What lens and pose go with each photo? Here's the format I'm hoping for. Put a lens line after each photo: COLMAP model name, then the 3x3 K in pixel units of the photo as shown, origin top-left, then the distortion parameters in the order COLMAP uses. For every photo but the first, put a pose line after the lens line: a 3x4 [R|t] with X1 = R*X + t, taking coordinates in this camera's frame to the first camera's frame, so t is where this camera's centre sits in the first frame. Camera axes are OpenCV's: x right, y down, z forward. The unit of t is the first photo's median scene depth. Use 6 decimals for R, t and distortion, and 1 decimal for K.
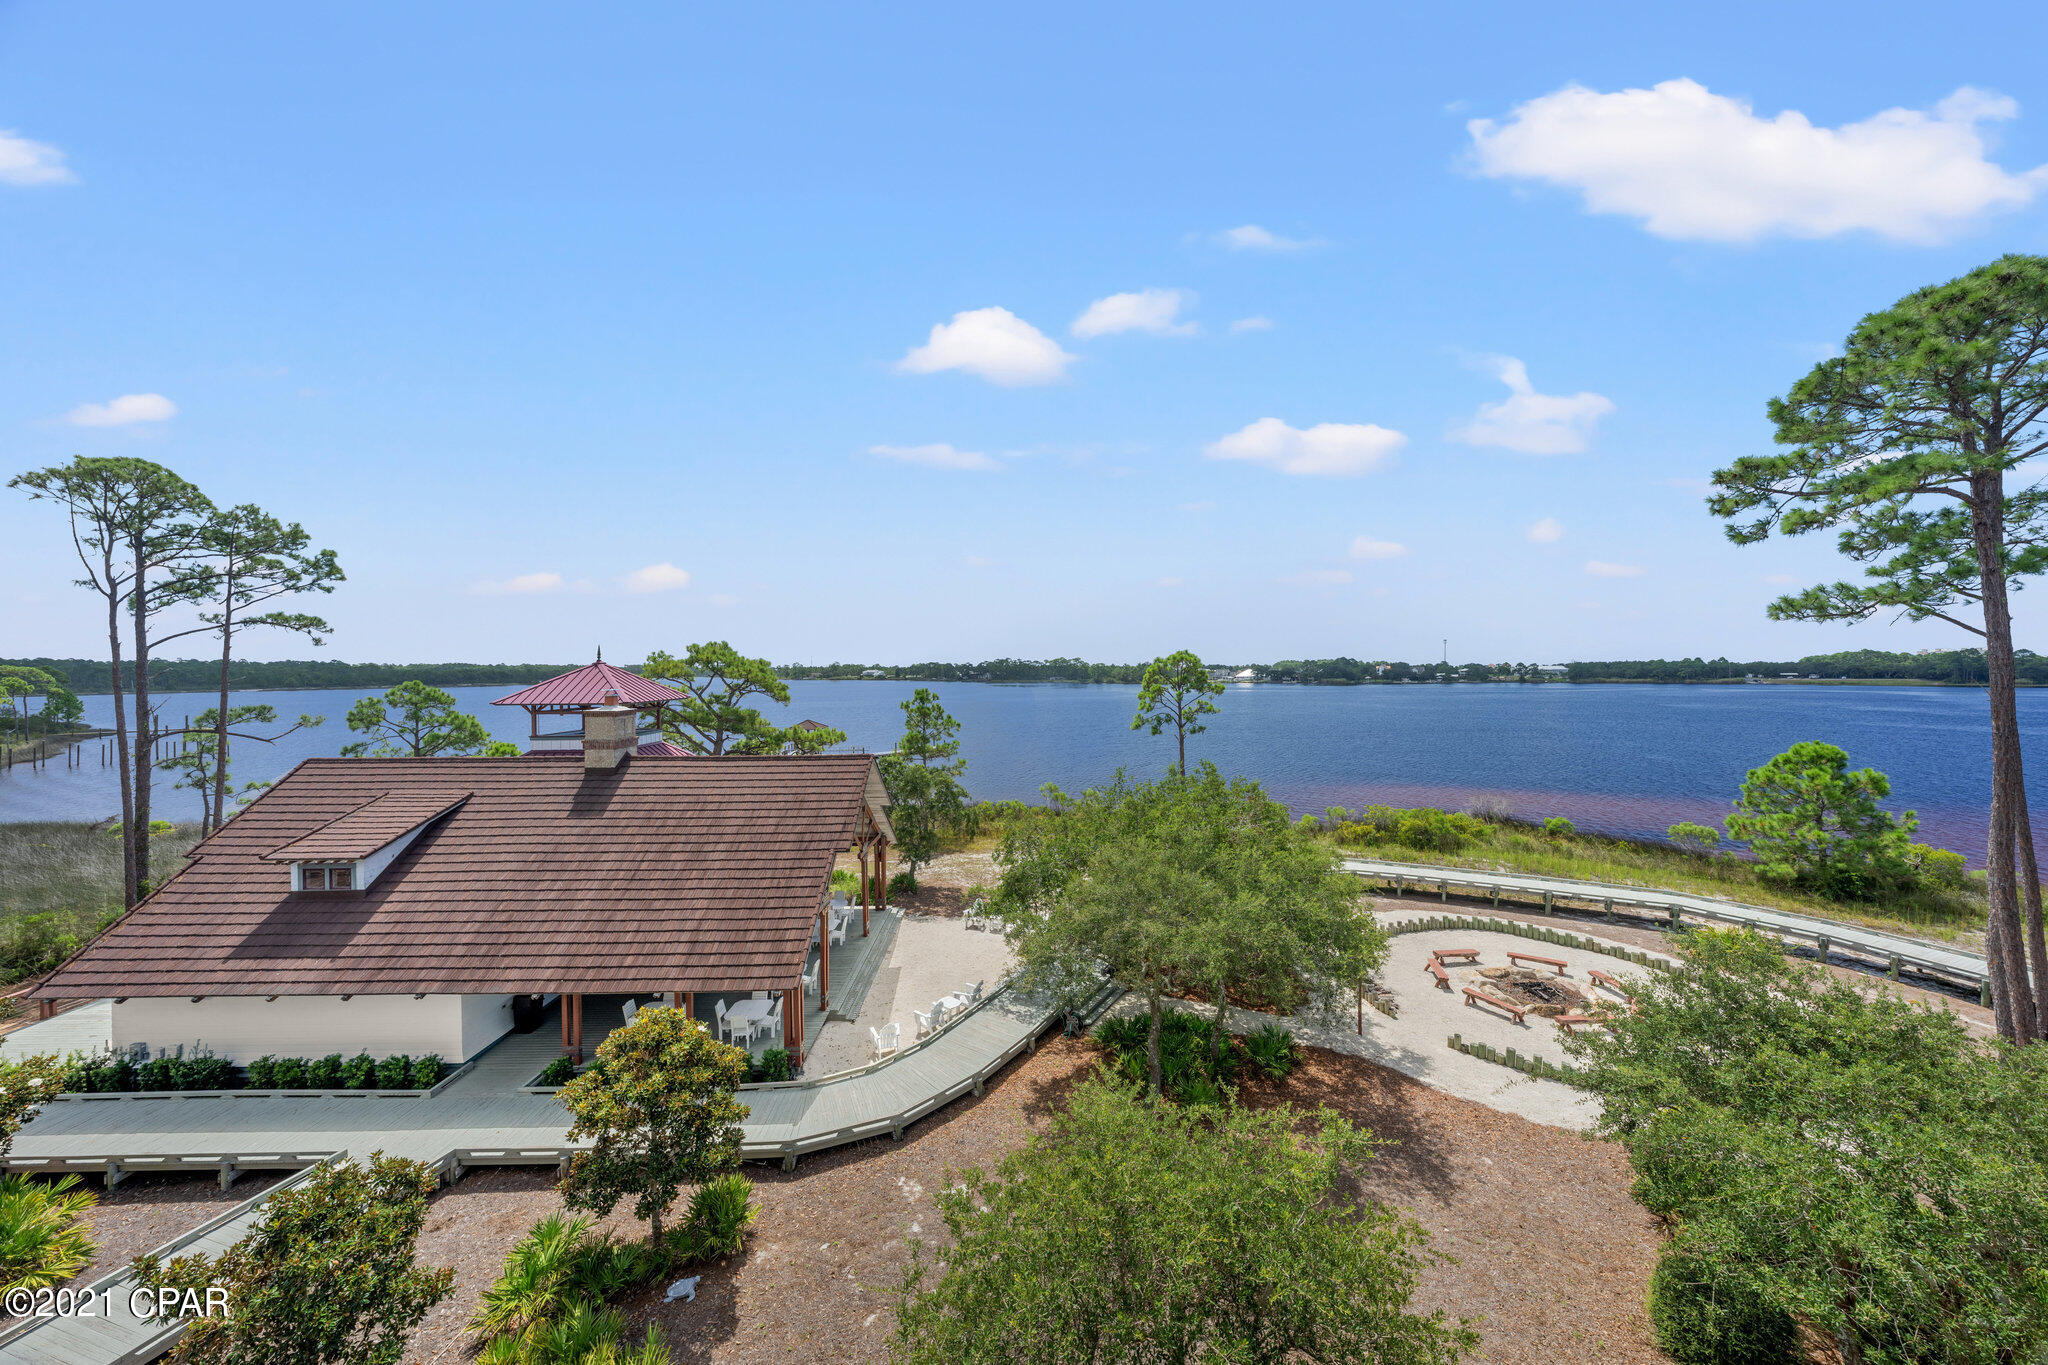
lens RADIAL K [[693.4, 0, 1026.3], [0, 693.4, 674.6], [0, 0, 1]] dist [-0.002568, 0.000260]
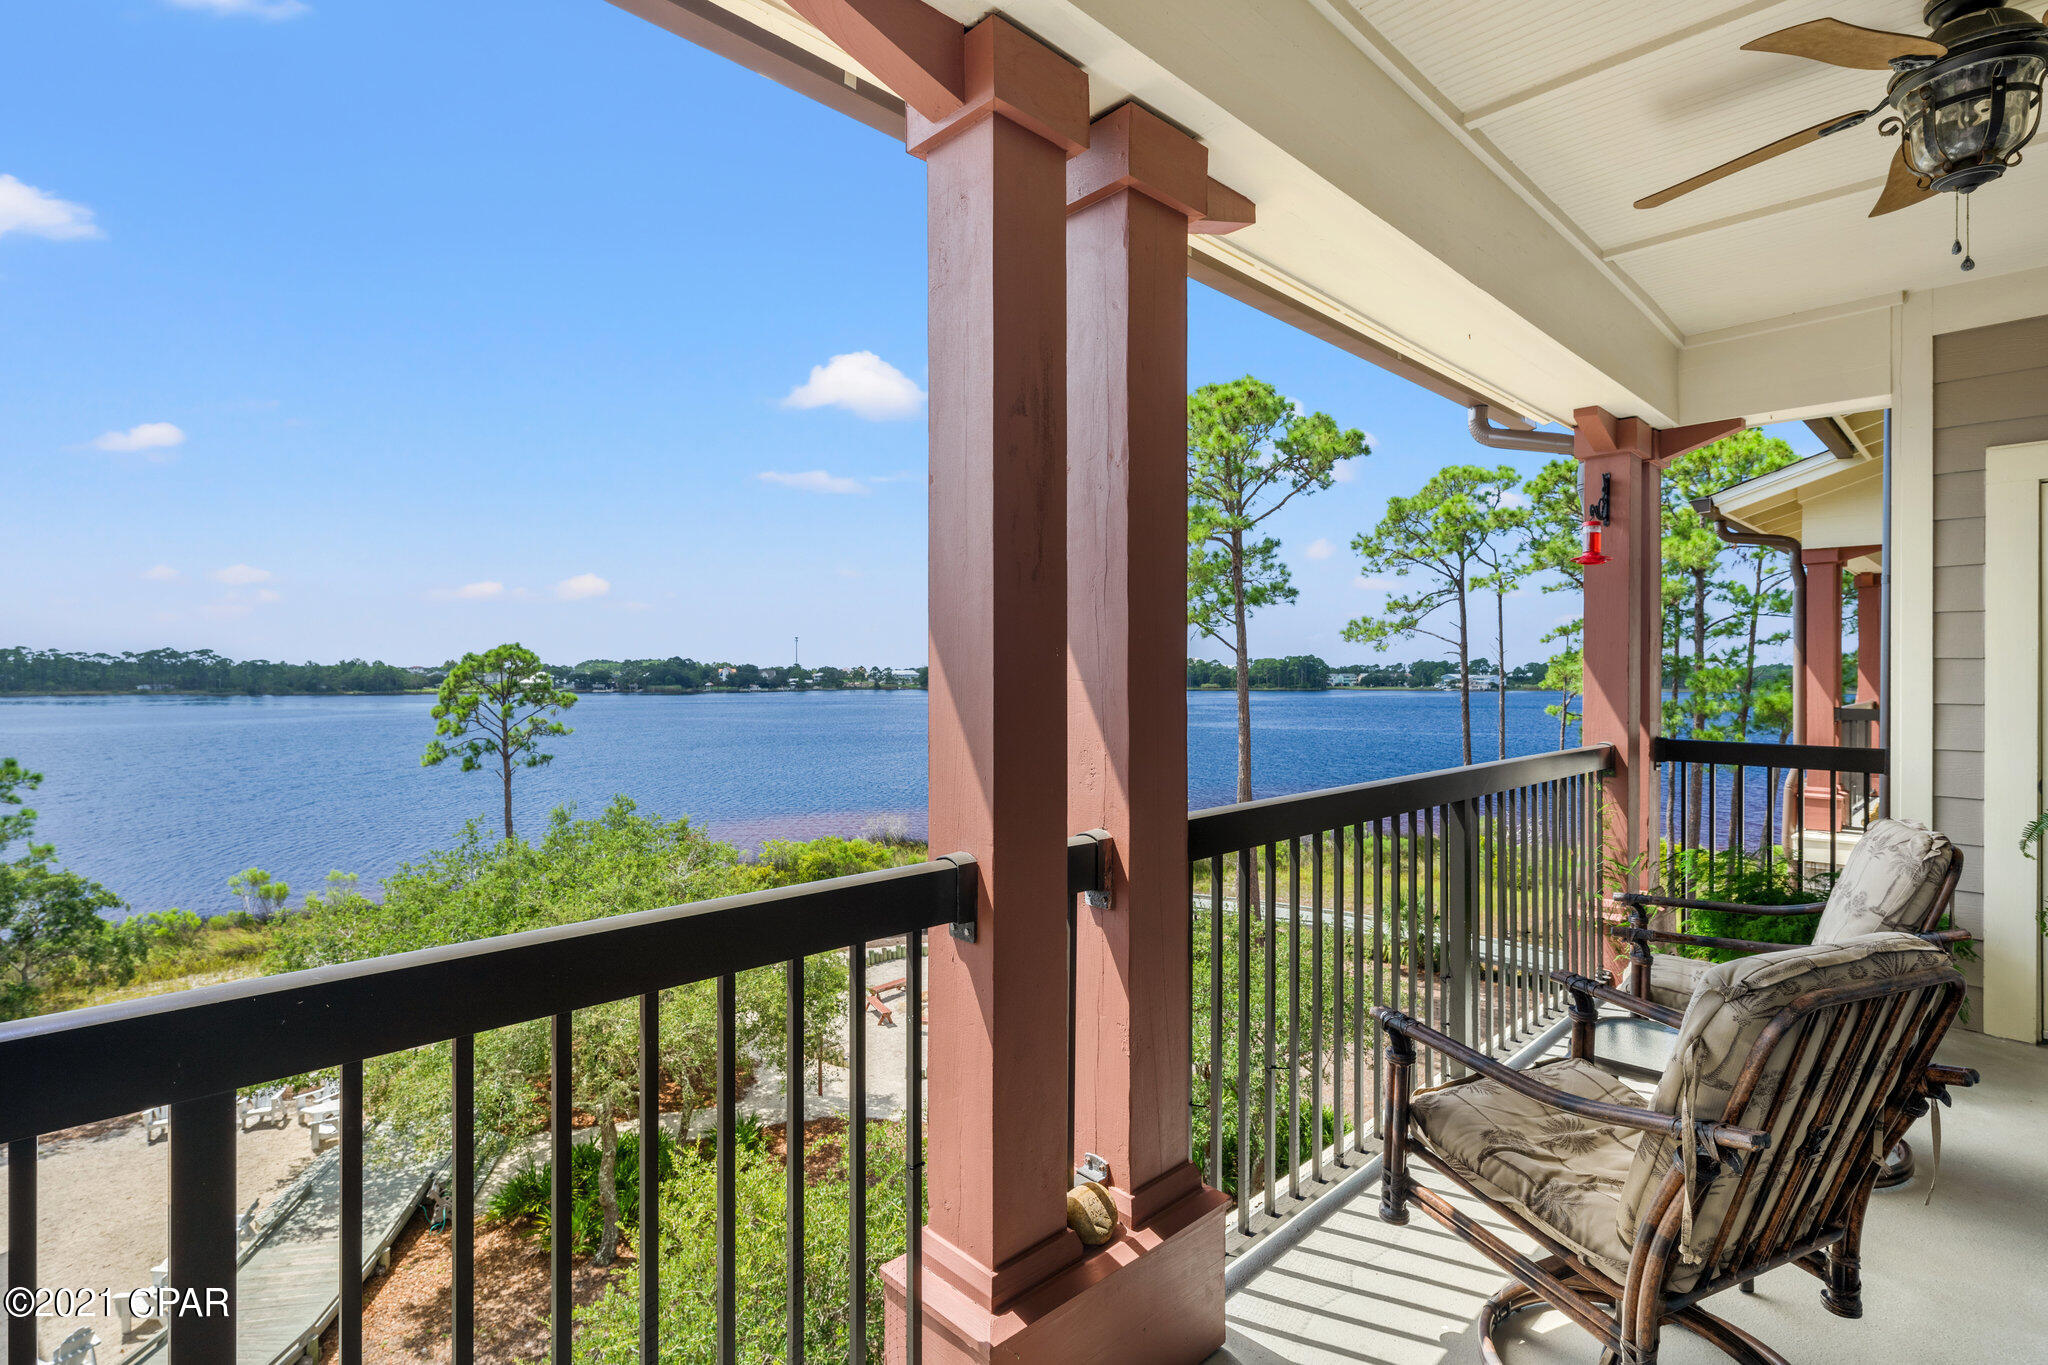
lens RADIAL K [[976.7, 0, 1025.3], [0, 976.7, 668.8], [0, 0, 1]] dist [0.004142, -0.000860]
pose [[0.714346, 0.008087, 0.699745, -0.116504], [-0.000112, 0.999935, -0.011442, 0.000407], [-0.699792, 0.008095, 0.714301, -0.034204]]
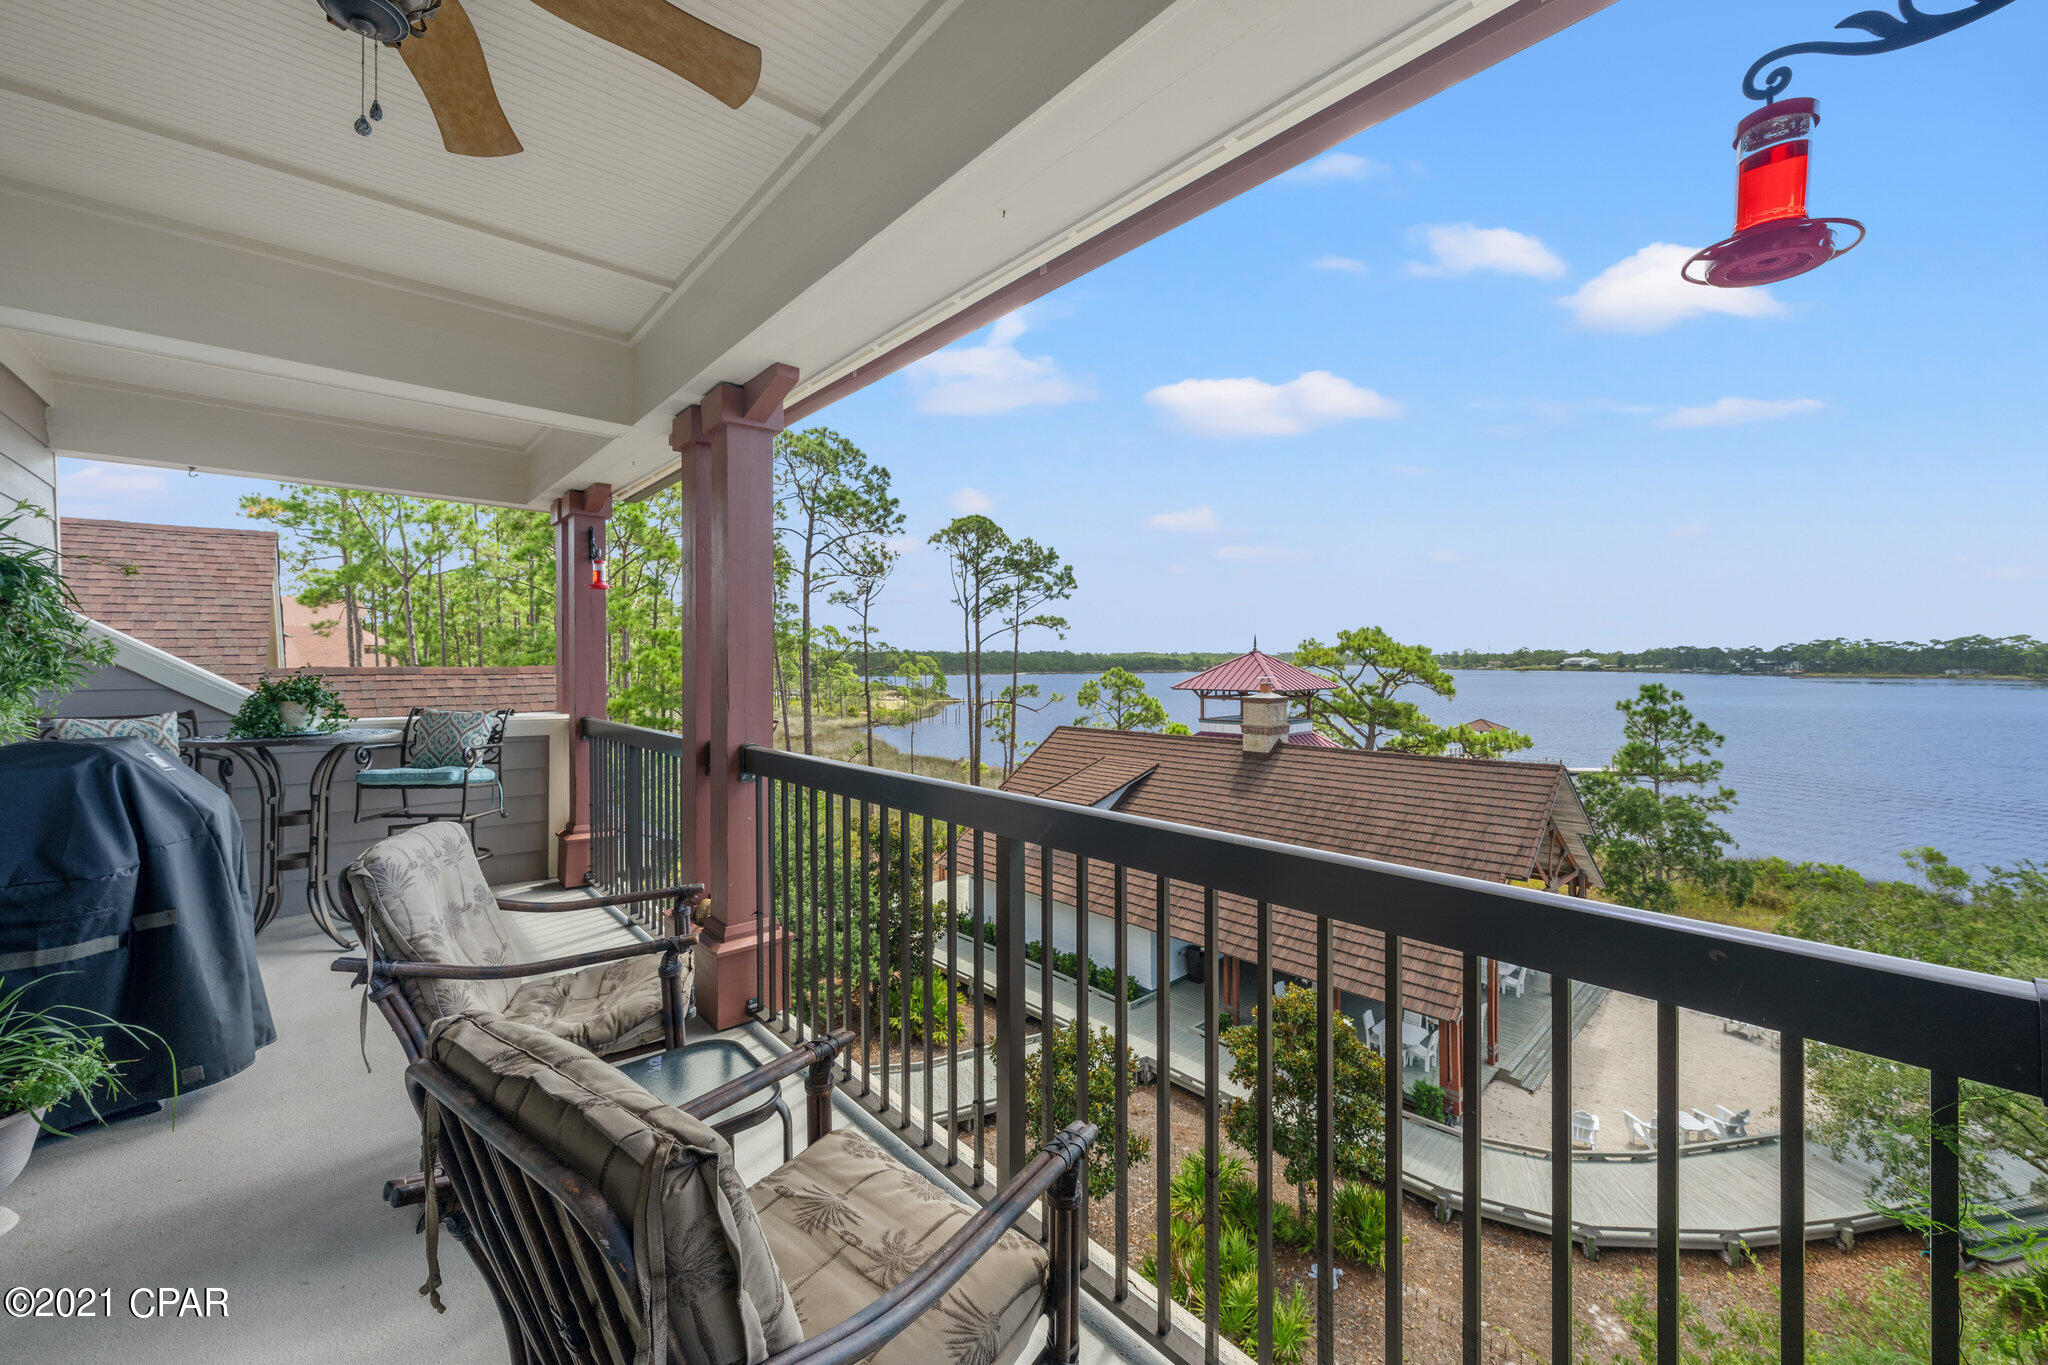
lens RADIAL K [[780.5, 0, 1029.8], [0, 780.5, 661.6], [0, 0, 1]] dist [-0.002866, -0.000216]
pose [[0.672992, 0.002091, -0.739647, 0.016125], [-0.003311, 0.999995, -0.000186, -0.000185], [0.739642, 0.002575, 0.672996, -0.027919]]
